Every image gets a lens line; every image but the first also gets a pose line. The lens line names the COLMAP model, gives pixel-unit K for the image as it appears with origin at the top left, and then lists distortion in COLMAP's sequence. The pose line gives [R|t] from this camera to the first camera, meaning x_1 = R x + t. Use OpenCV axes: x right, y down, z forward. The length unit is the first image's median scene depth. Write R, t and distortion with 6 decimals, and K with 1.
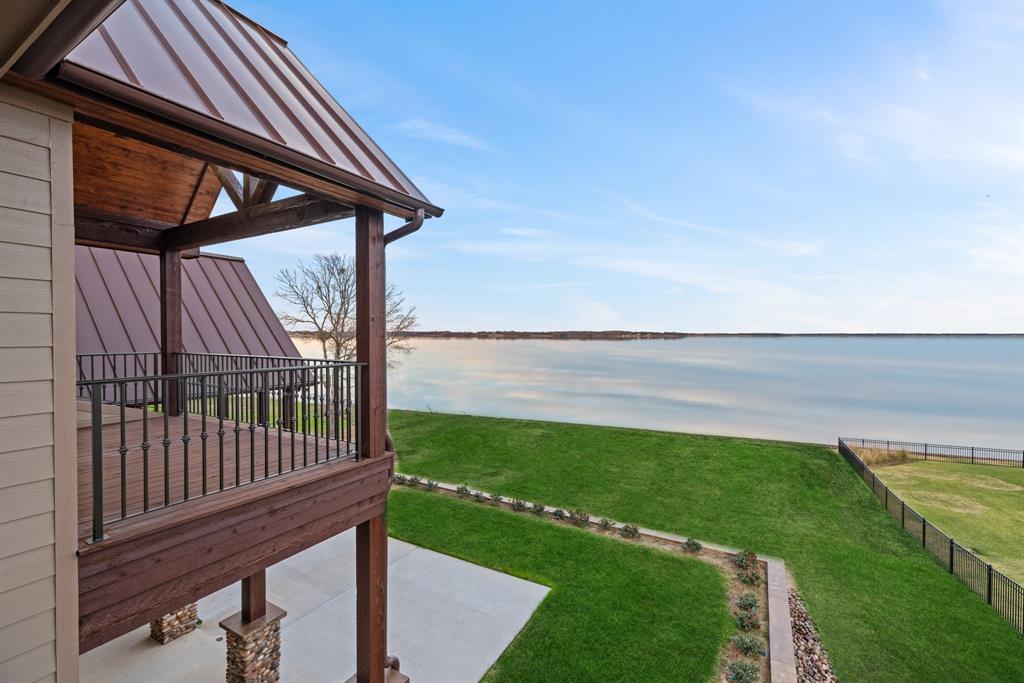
lens RADIAL K [[420.4, 0, 515.8], [0, 420.4, 343.7], [0, 0, 1]] dist [-0.002646, 0.000680]
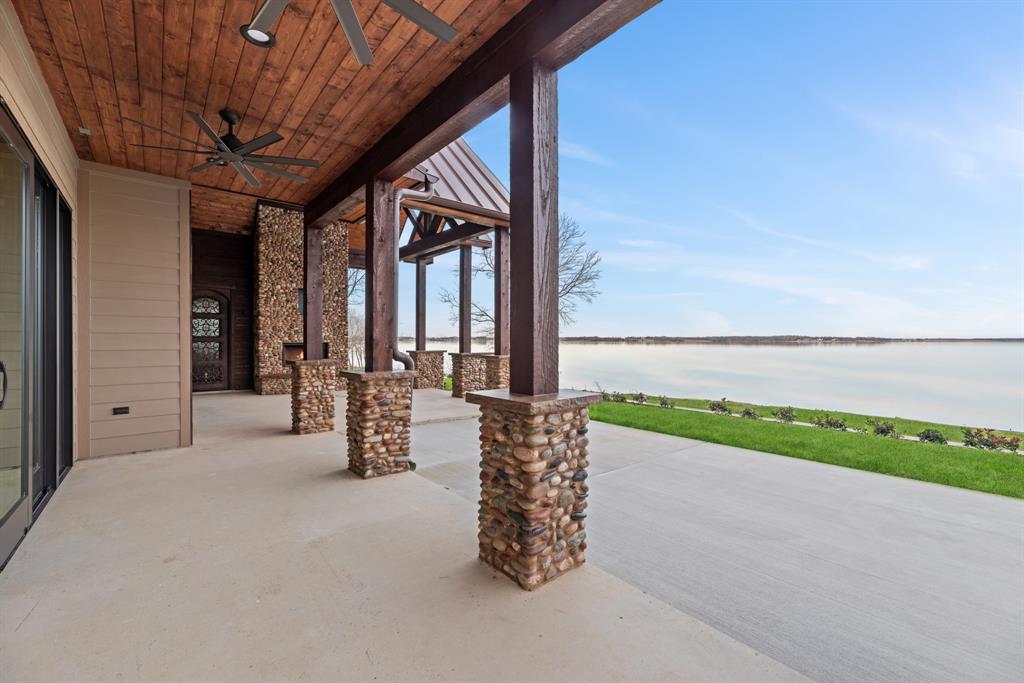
lens RADIAL K [[420.4, 0, 513.9], [0, 420.4, 339.6], [0, 0, 1]] dist [-0.002646, 0.000680]
pose [[0.937442, -0.003835, -0.348120, -0.491890], [0.000020, 0.999940, -0.010964, 0.601516], [0.348141, 0.010271, 0.937386, 0.581685]]
